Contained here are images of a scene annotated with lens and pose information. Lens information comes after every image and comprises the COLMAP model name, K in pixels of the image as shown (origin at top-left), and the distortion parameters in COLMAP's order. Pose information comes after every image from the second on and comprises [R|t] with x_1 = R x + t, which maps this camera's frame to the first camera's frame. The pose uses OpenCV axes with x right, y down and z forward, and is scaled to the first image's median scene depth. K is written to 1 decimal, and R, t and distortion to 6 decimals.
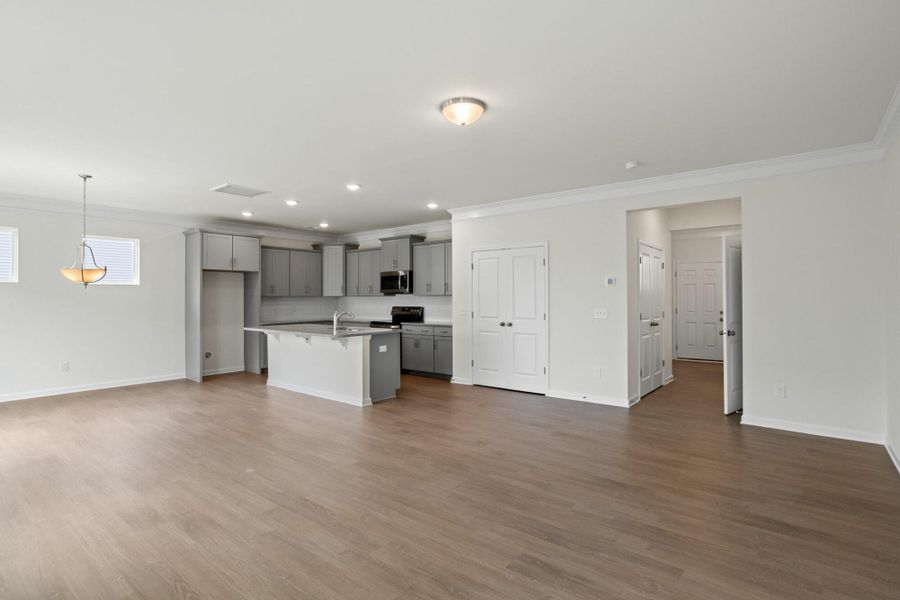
lens RADIAL K [[456.8, 0, 444.4], [0, 456.8, 294.4], [0, 0, 1]] dist [-0.019388, 0.003031]
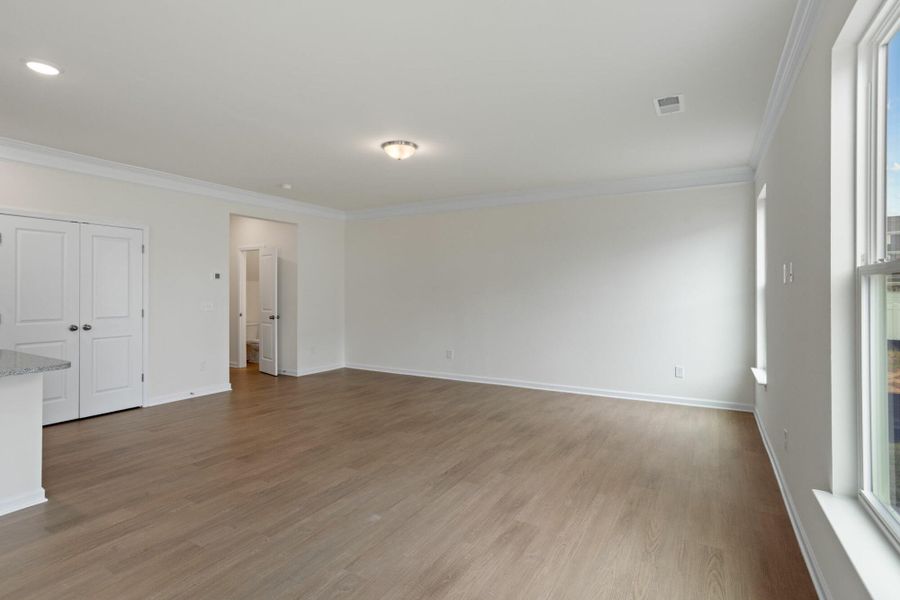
lens RADIAL K [[456.8, 0, 442.0], [0, 456.8, 296.9], [0, 0, 1]] dist [-0.019388, 0.003031]
pose [[-0.149735, -0.012418, 0.988648, -1.143550], [-0.012297, 0.999867, 0.010697, 0.003978], [-0.988650, -0.010556, -0.149868, 0.957869]]
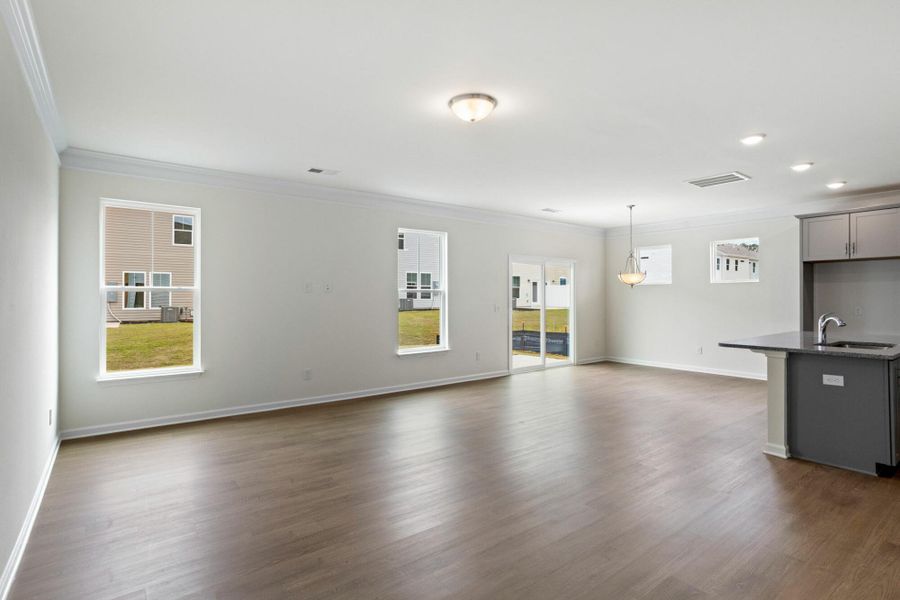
lens RADIAL K [[456.8, 0, 448.0], [0, 456.8, 294.3], [0, 0, 1]] dist [-0.019388, 0.003031]
pose [[-0.232880, 0.002043, -0.972503, 0.914768], [0.011826, 0.999930, -0.000731, 0.000122], [0.972434, -0.011671, -0.232887, 1.050183]]
